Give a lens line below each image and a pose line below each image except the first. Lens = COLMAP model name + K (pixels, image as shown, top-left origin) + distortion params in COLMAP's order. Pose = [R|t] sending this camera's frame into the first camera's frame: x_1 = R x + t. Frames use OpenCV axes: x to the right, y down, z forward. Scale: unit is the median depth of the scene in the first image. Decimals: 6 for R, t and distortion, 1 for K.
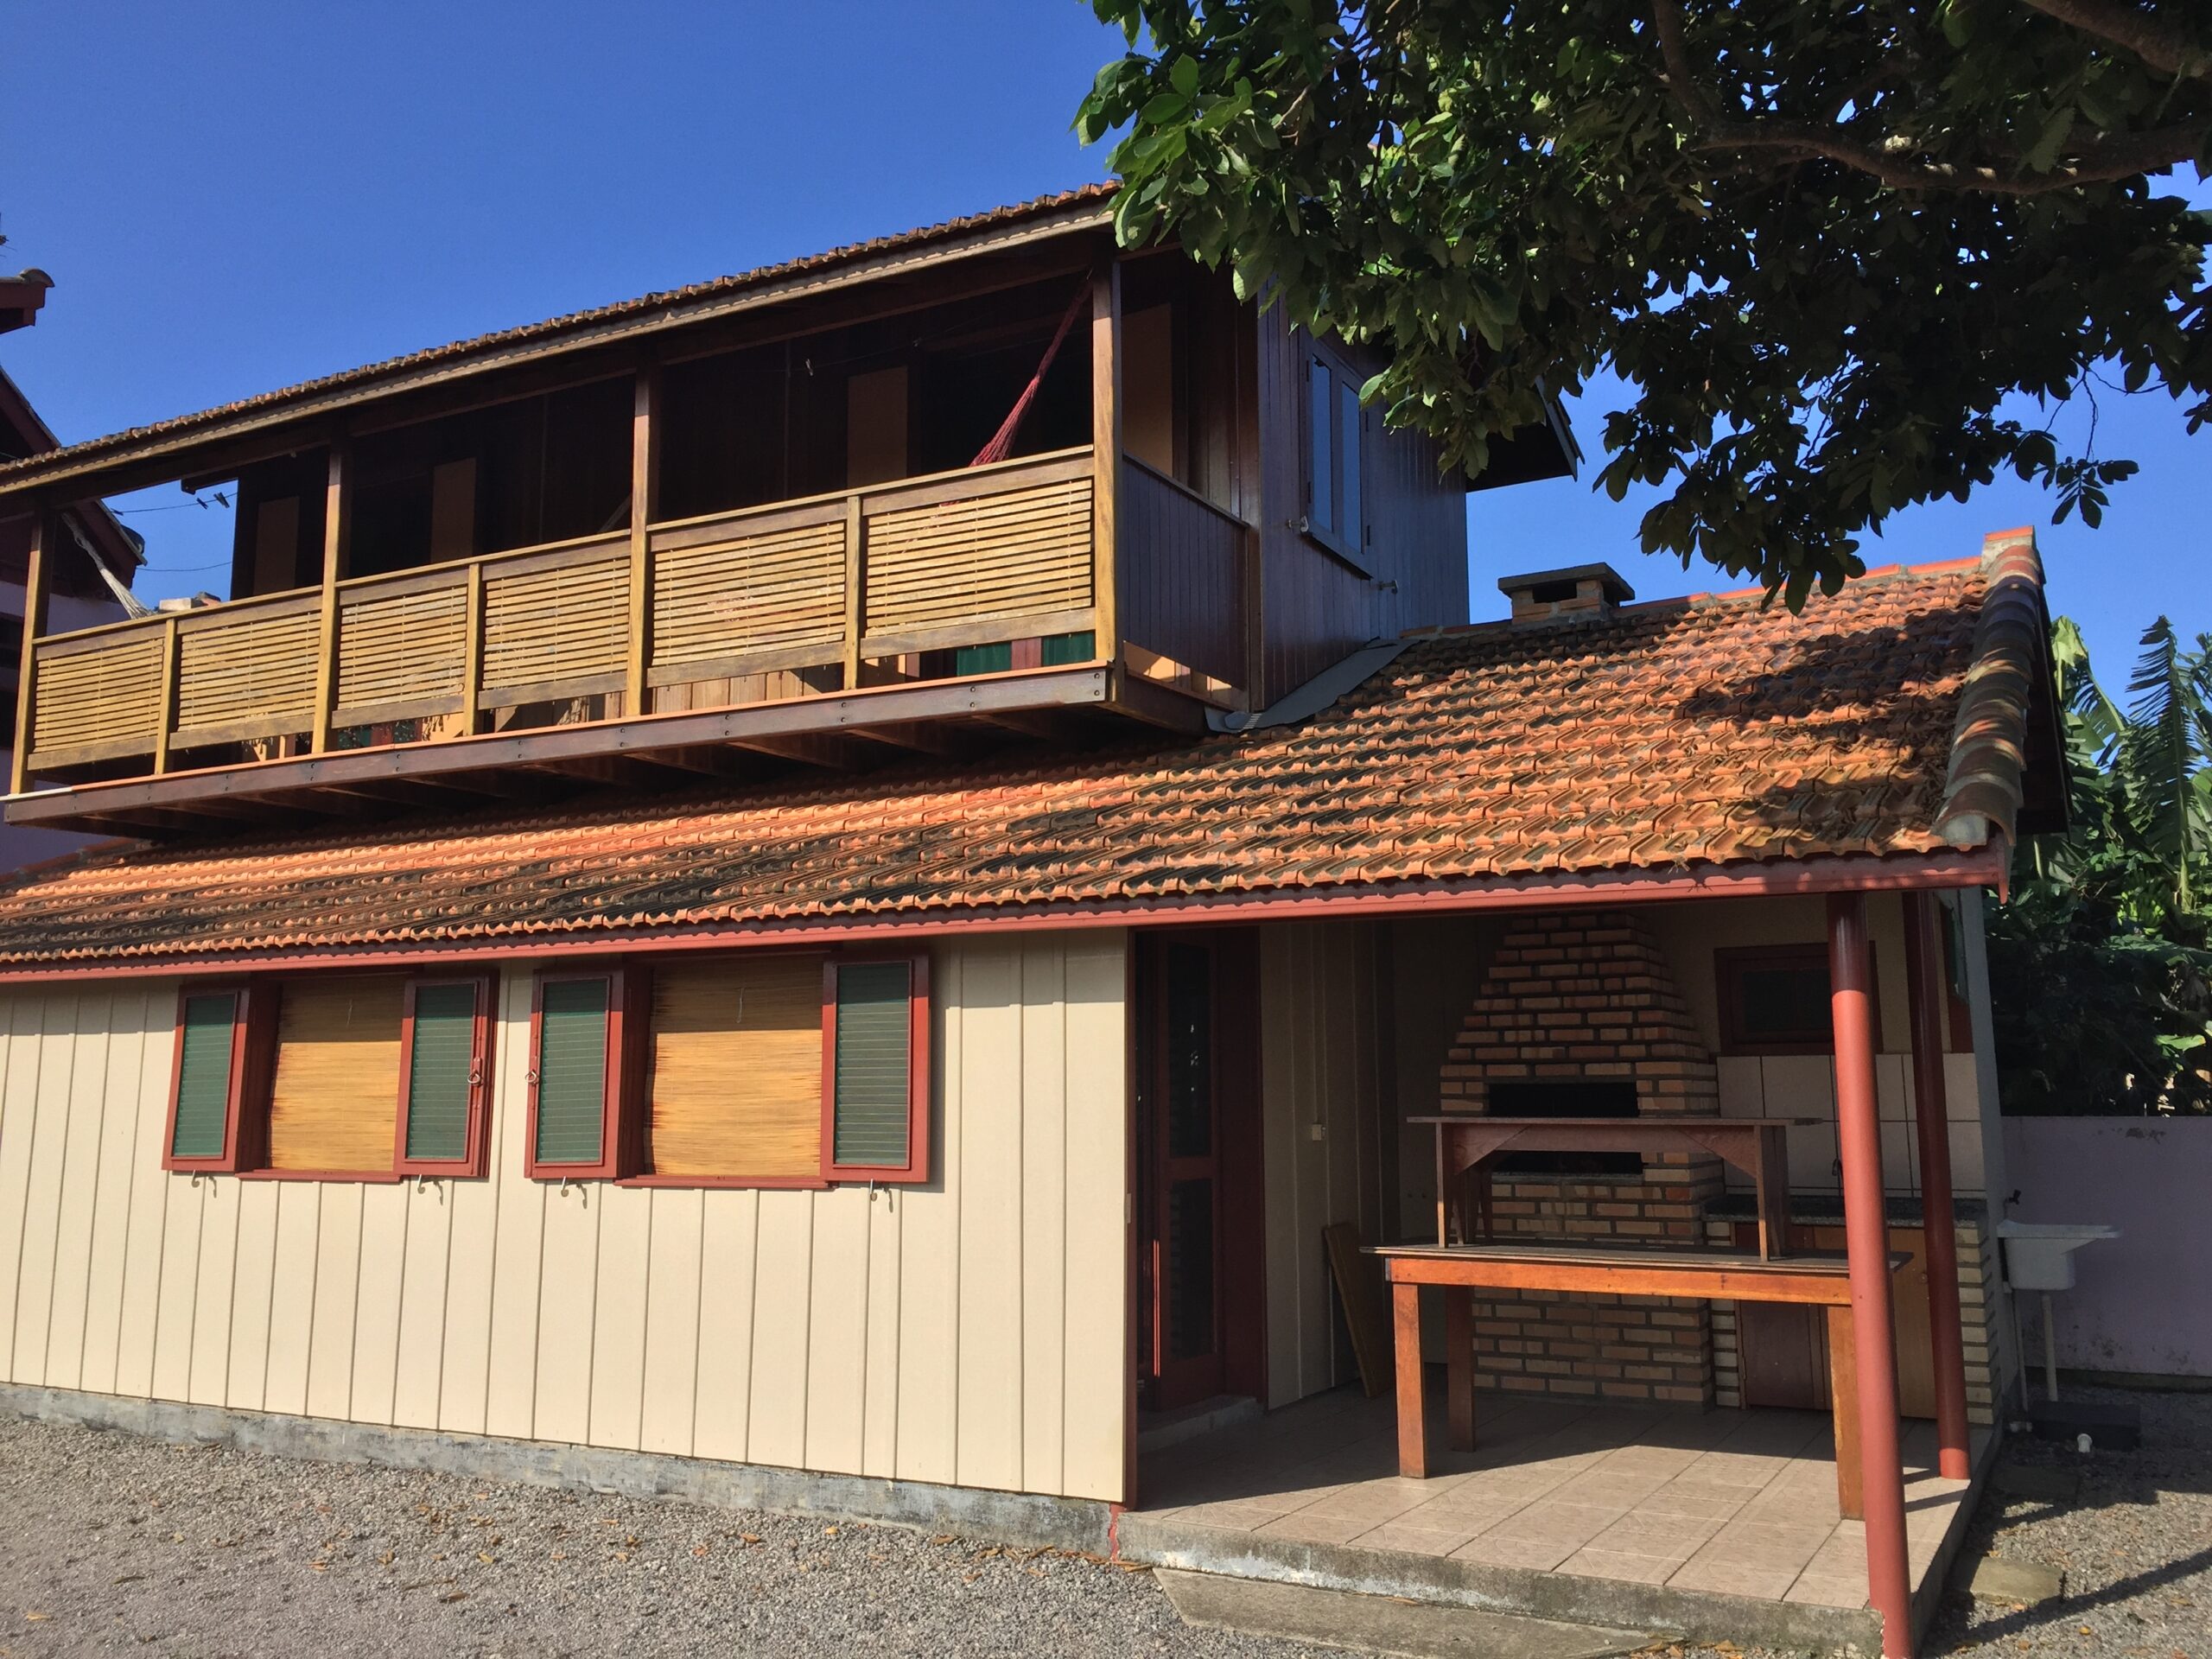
lens RADIAL K [[1937.6, 0, 1106.0], [0, 1937.6, 829.5], [0, 0, 1]] dist [0.002352, -0.014718]
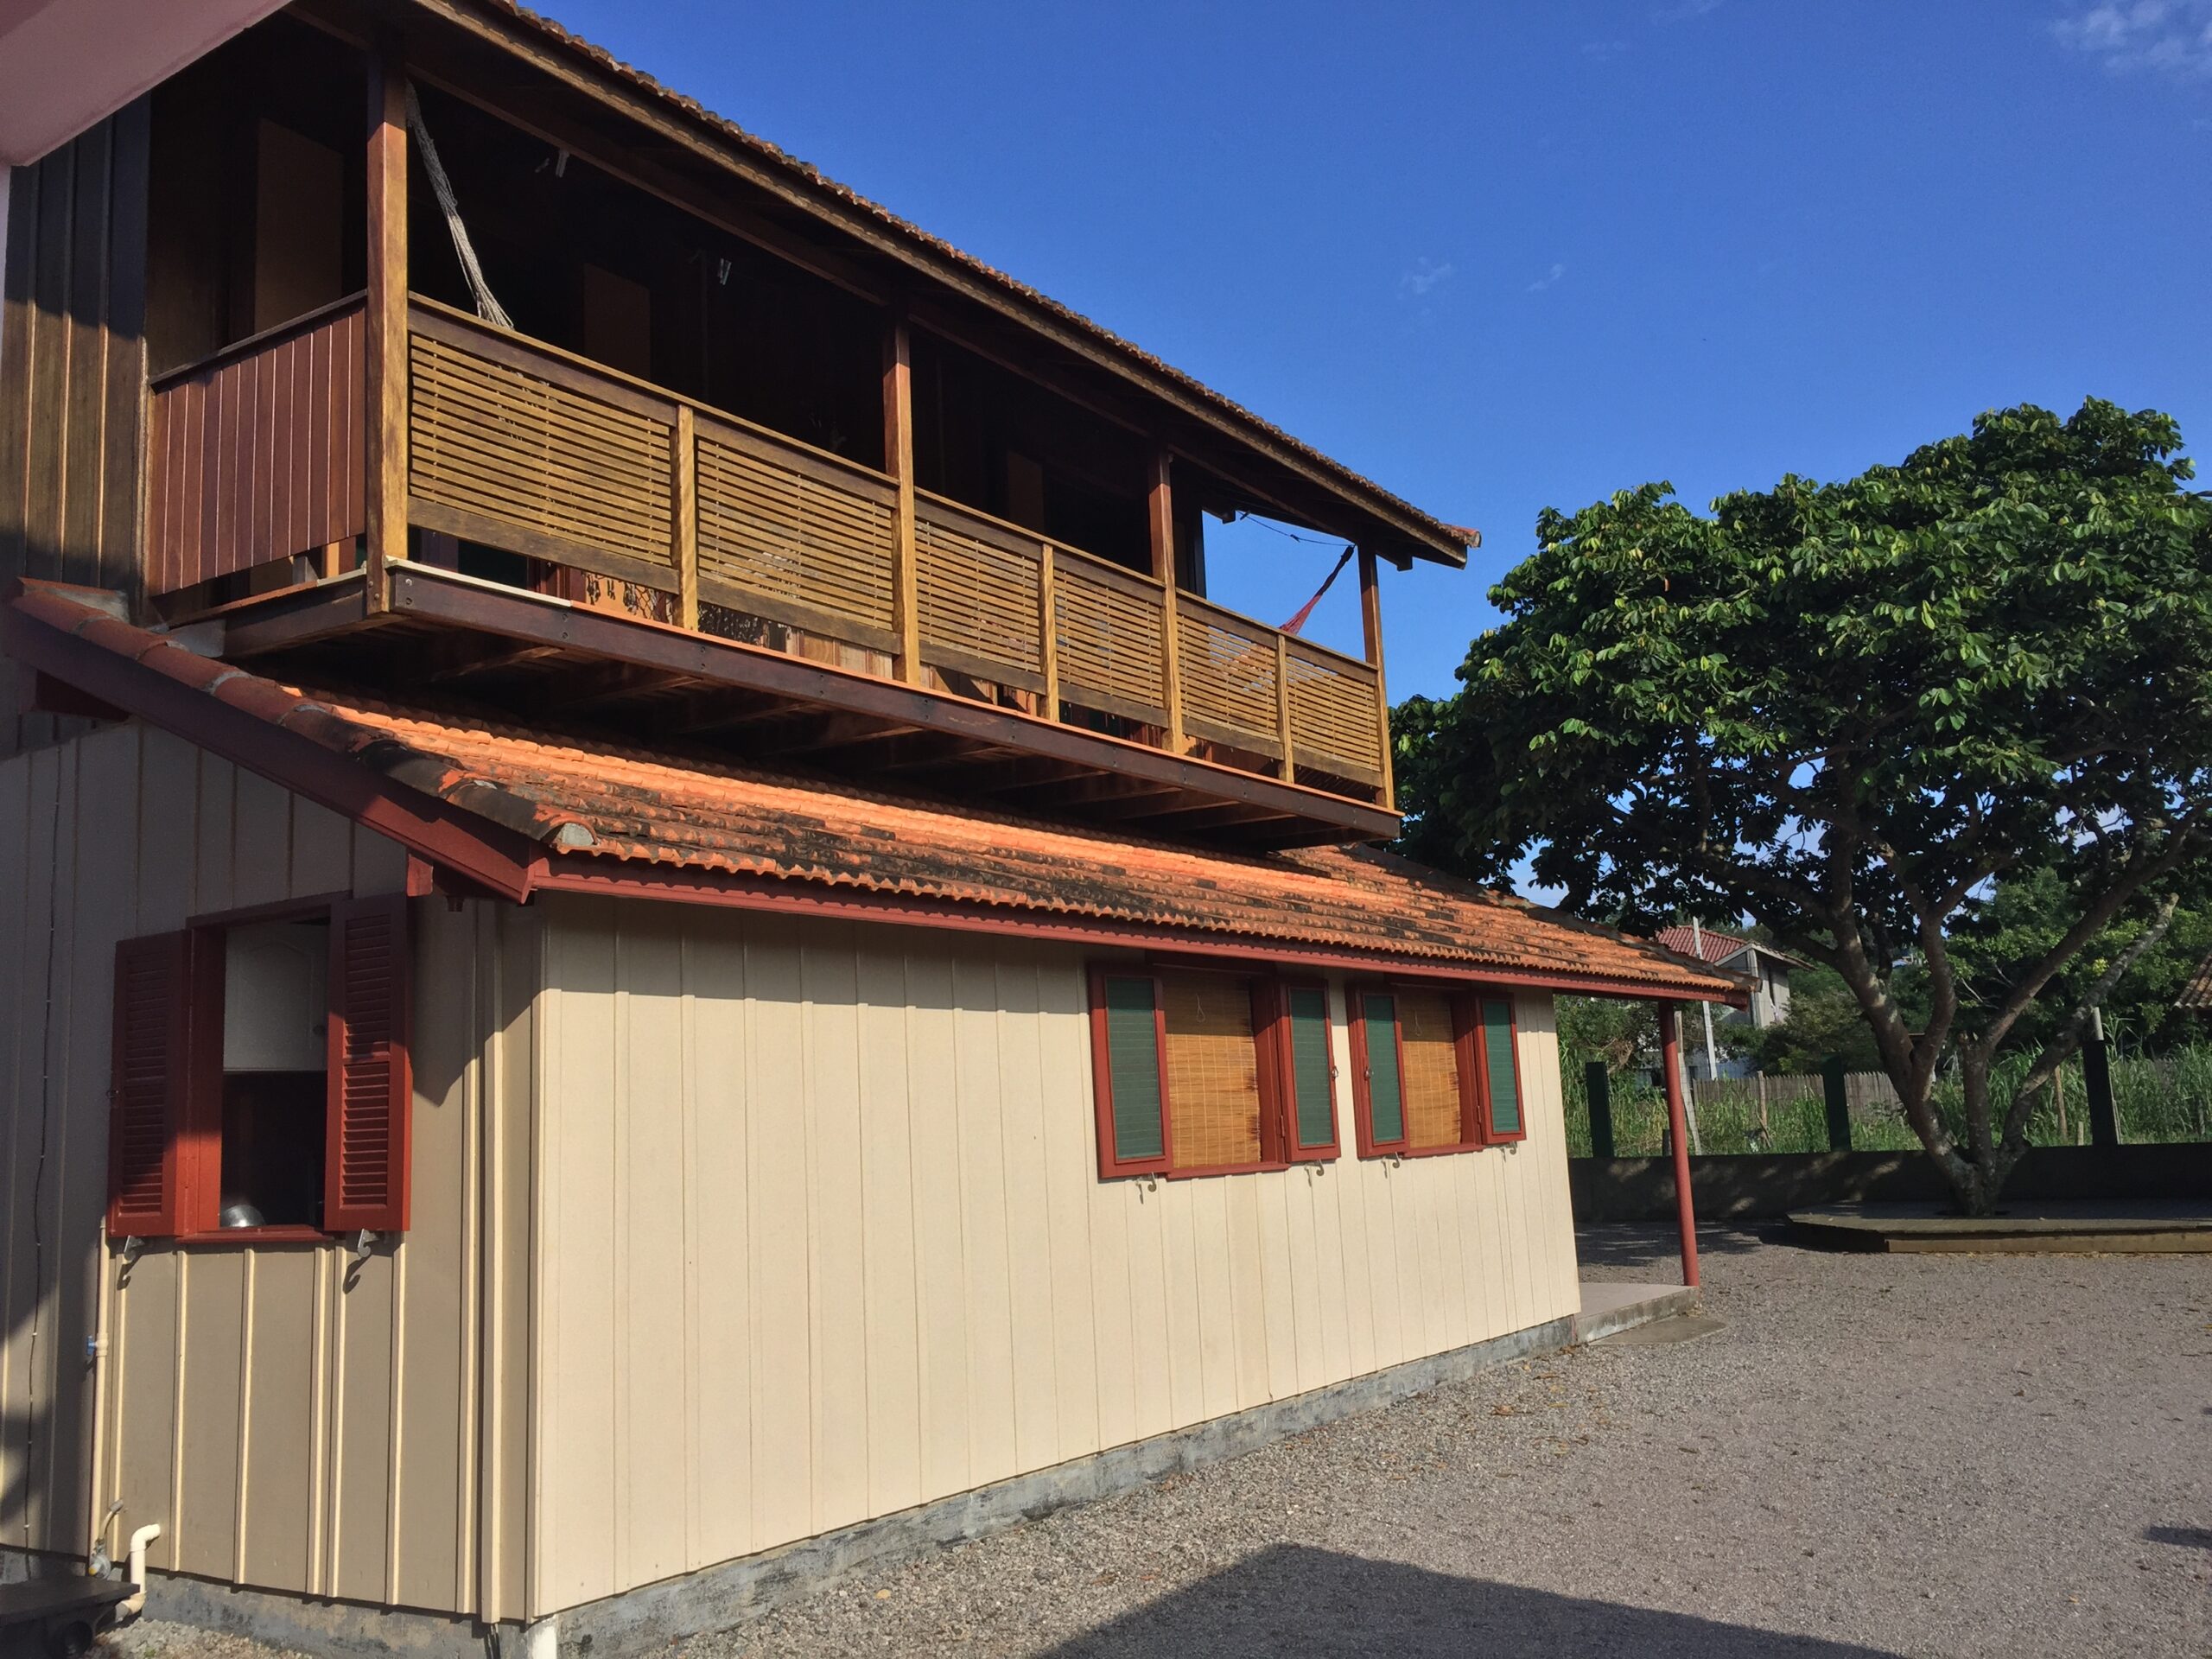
lens RADIAL K [[1937.6, 0, 1106.0], [0, 1937.6, 829.5], [0, 0, 1]] dist [0.002352, -0.014718]
pose [[0.095284, 0.150379, 0.984026, -1.384537], [-0.093846, 0.985478, -0.141514, 0.150510], [-0.991017, -0.078863, 0.108012, 0.947404]]
